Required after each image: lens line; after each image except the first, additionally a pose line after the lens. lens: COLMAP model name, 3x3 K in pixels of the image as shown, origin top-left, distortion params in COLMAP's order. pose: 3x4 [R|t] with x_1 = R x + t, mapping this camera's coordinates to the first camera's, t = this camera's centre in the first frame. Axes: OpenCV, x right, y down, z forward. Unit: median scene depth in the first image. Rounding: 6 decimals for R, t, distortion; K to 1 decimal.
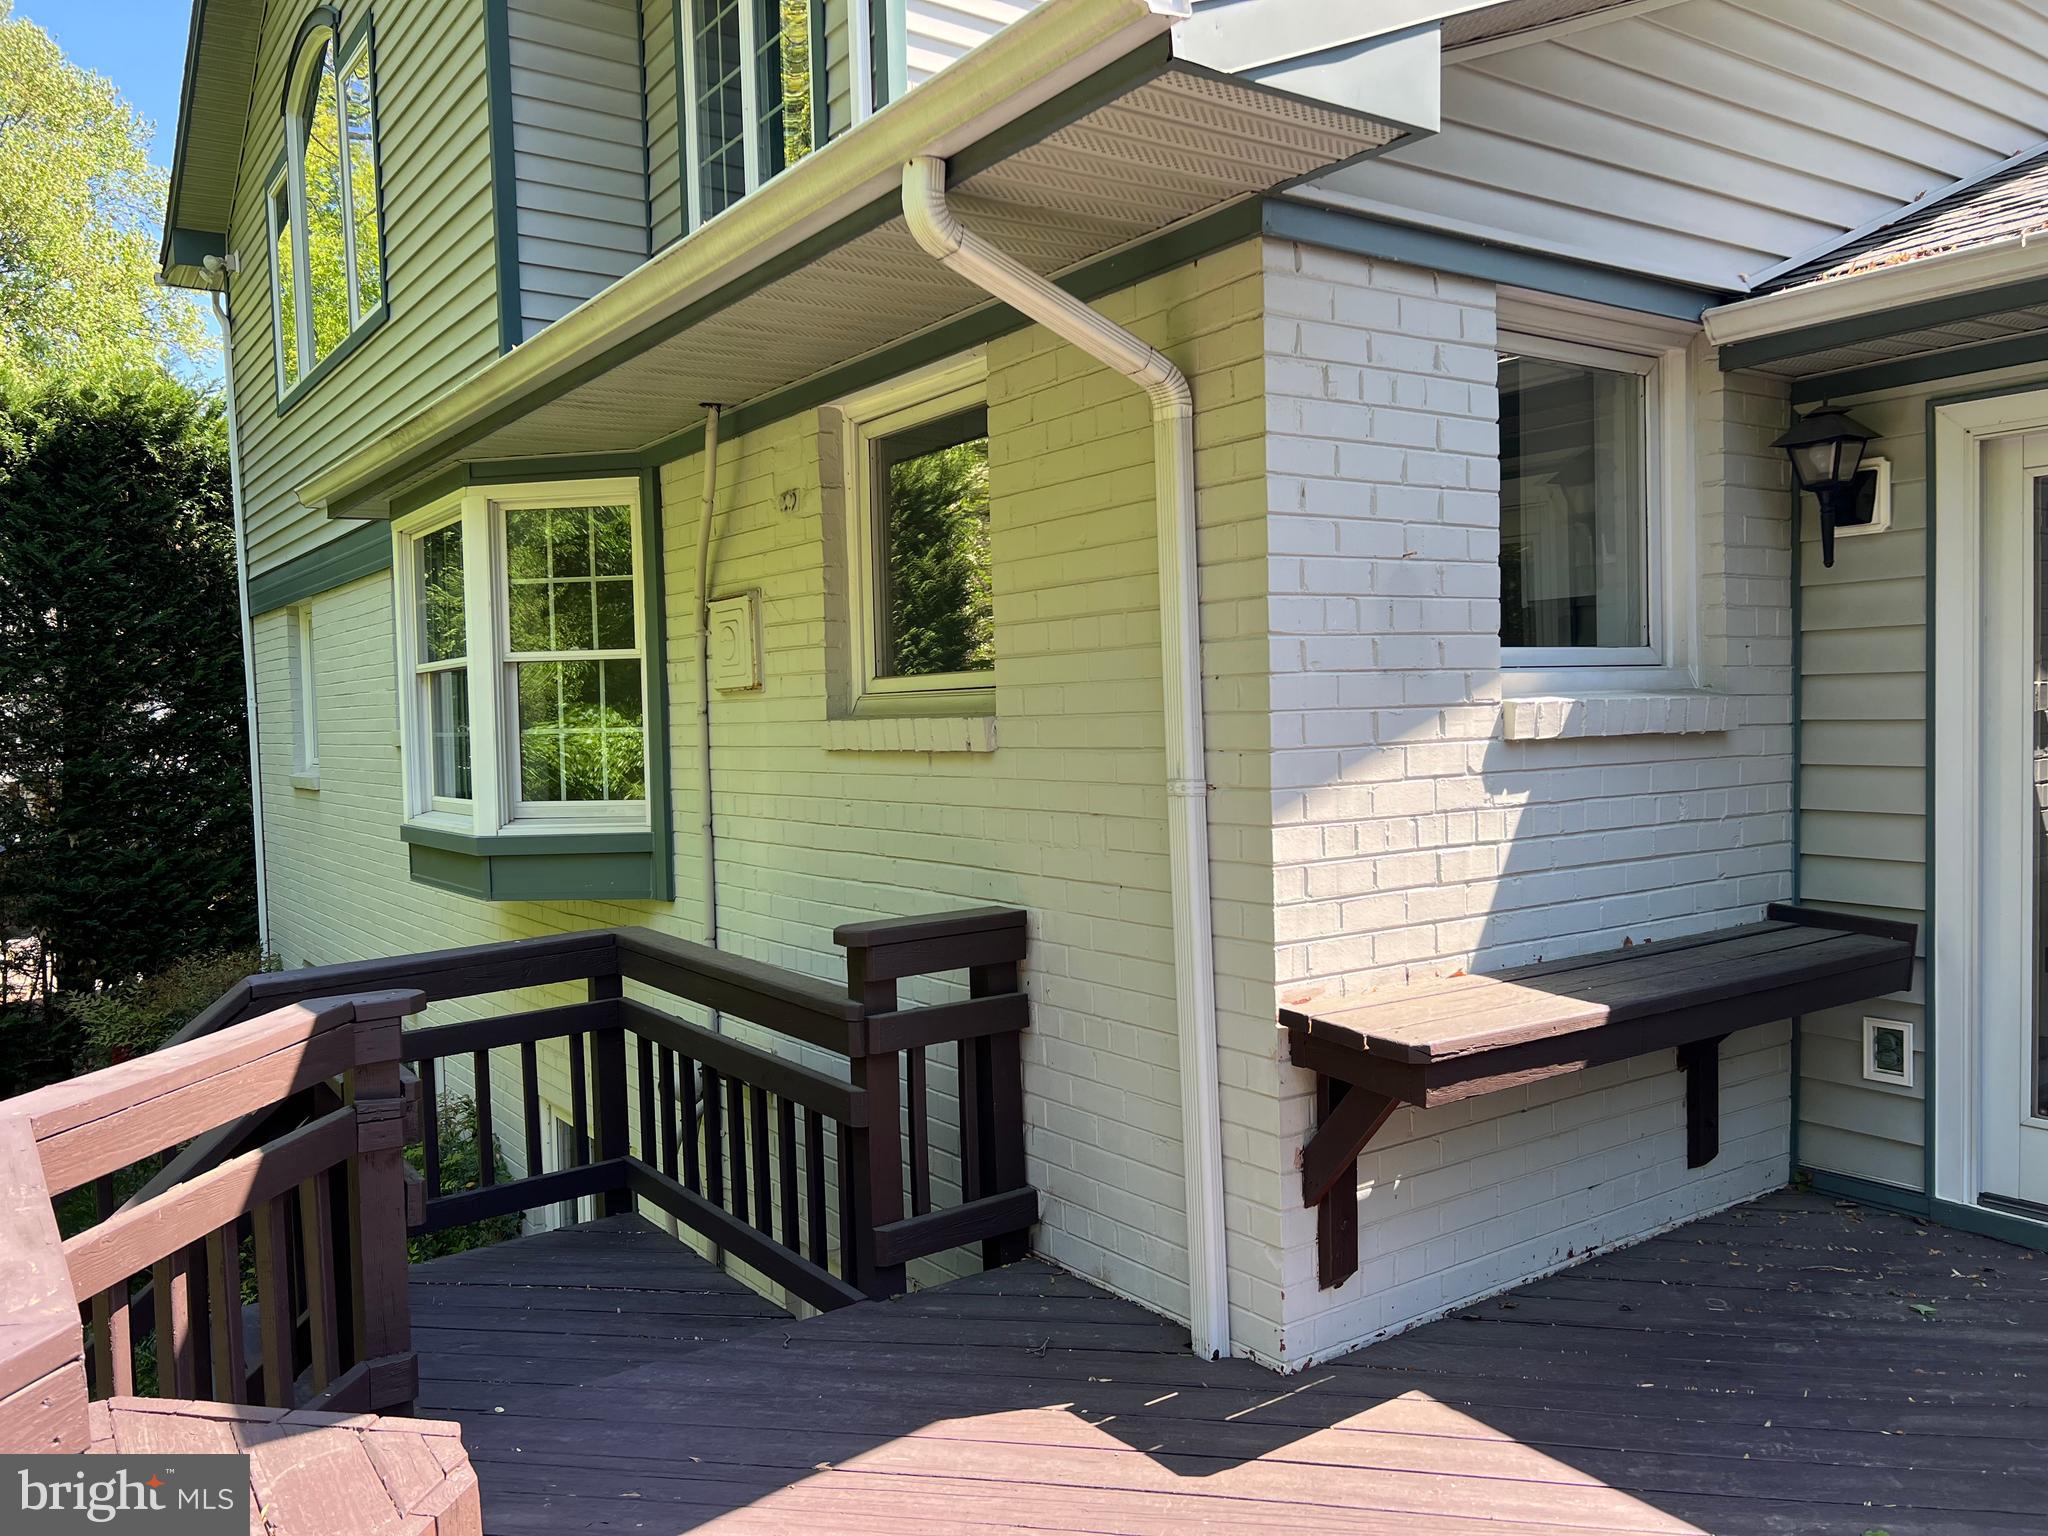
lens RADIAL K [[1559.2, 0, 1002.5], [0, 1559.2, 766.8], [0, 0, 1]] dist [0.074554, -0.072121]
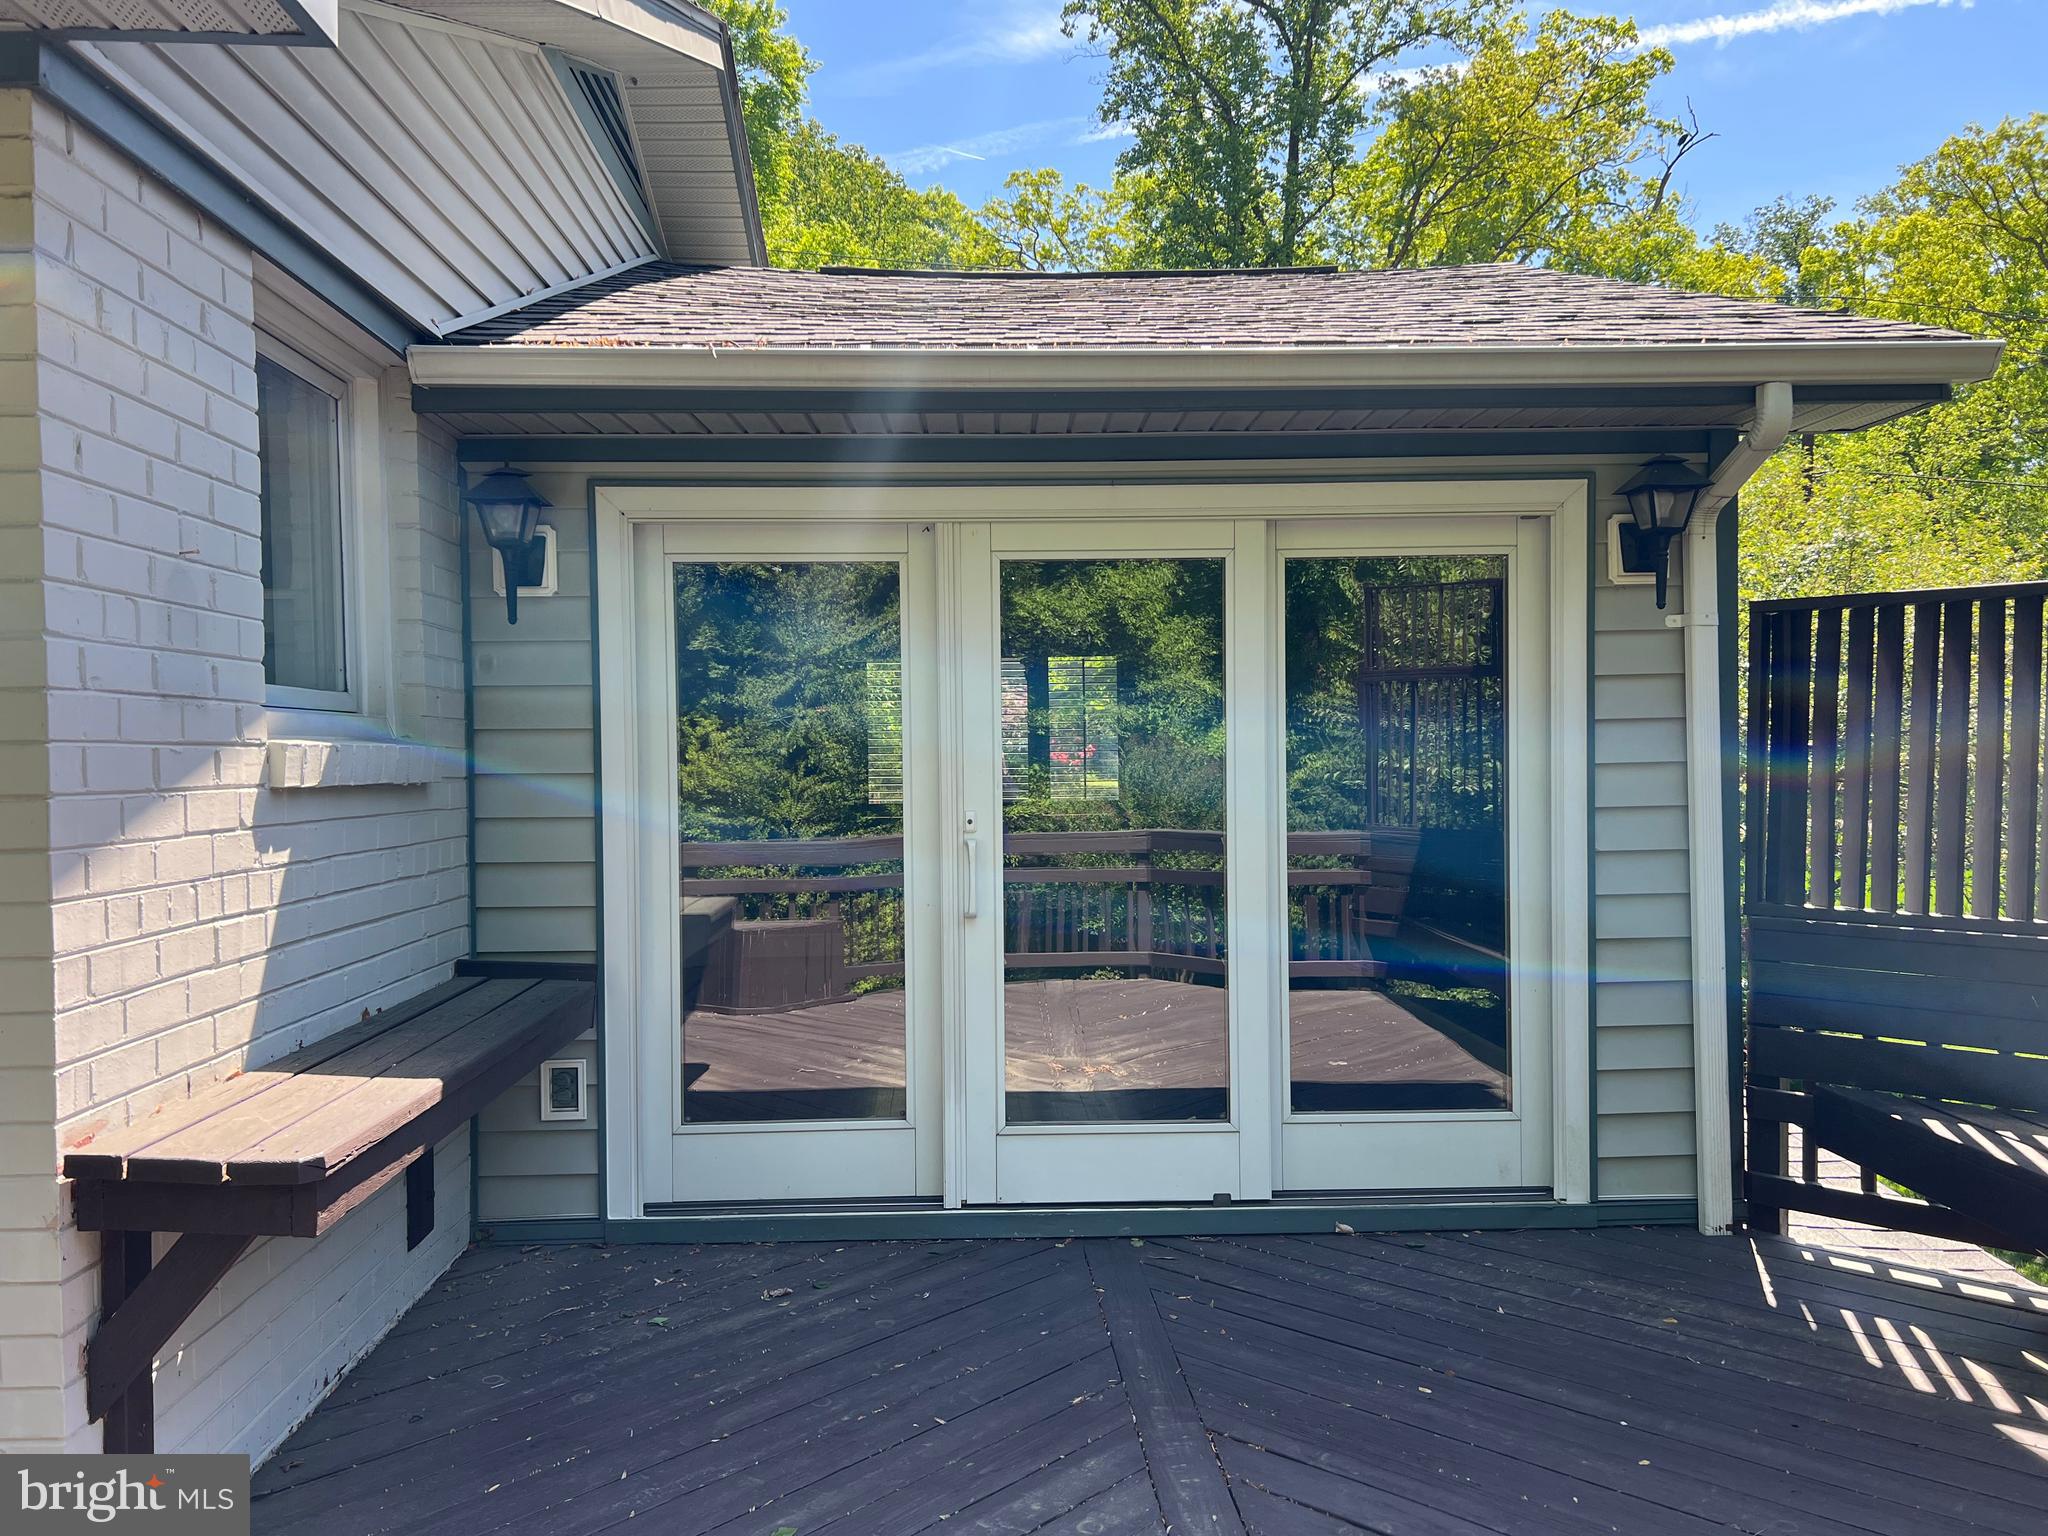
lens RADIAL K [[1559.2, 0, 1012.8], [0, 1559.2, 774.0], [0, 0, 1]] dist [0.074554, -0.072121]
pose [[0.536374, 0.010074, 0.843920, -0.182879], [0.029780, 0.999080, -0.030853, 0.013390], [-0.843455, 0.041681, 0.535580, 0.208957]]
